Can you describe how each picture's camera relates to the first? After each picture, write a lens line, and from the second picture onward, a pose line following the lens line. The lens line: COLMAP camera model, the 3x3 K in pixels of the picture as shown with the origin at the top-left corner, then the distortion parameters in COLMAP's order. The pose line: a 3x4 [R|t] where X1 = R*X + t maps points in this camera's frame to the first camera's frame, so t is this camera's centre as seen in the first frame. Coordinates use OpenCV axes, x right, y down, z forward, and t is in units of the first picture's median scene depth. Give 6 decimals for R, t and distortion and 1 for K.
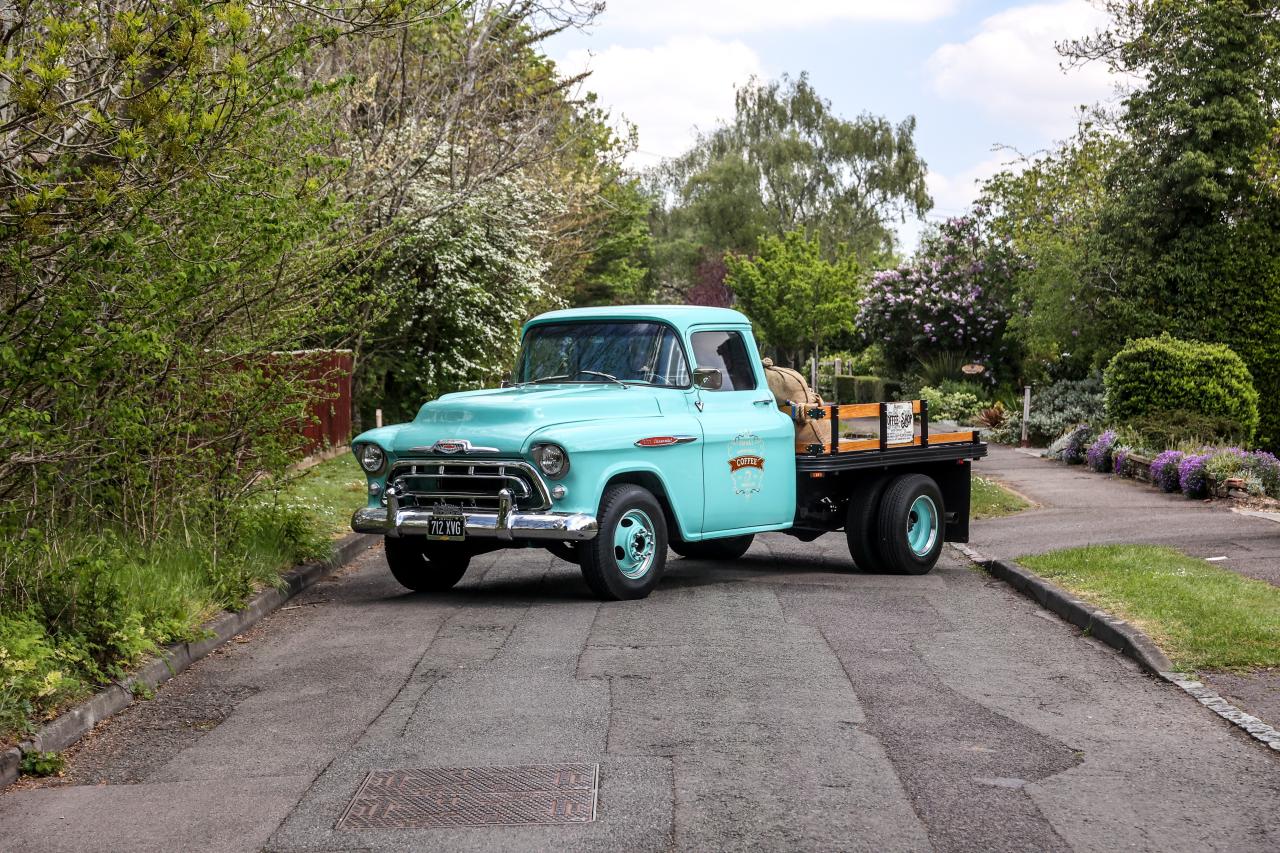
lens RADIAL K [[2285.5, 0, 644.5], [0, 2285.5, 387.8], [0, 0, 1]] dist [0.340617, 0.087256]
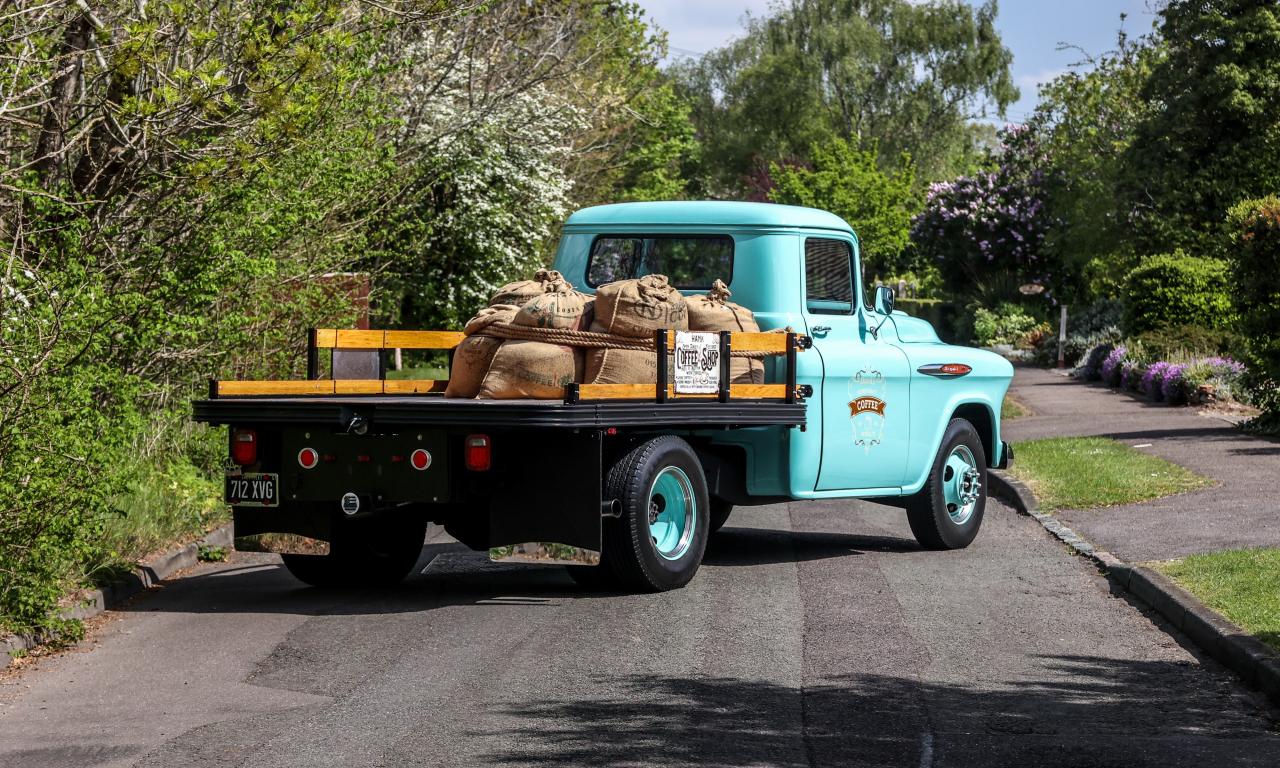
lens RADIAL K [[3450.6, 0, 676.2], [0, 3450.6, 378.7], [0, 0, 1]] dist [0.526816, 0.134011]
pose [[0.999843, -0.006436, -0.016533, 0.026503], [0.006657, 0.999889, 0.013339, 0.009604], [0.016446, -0.013447, 0.999774, -0.469181]]
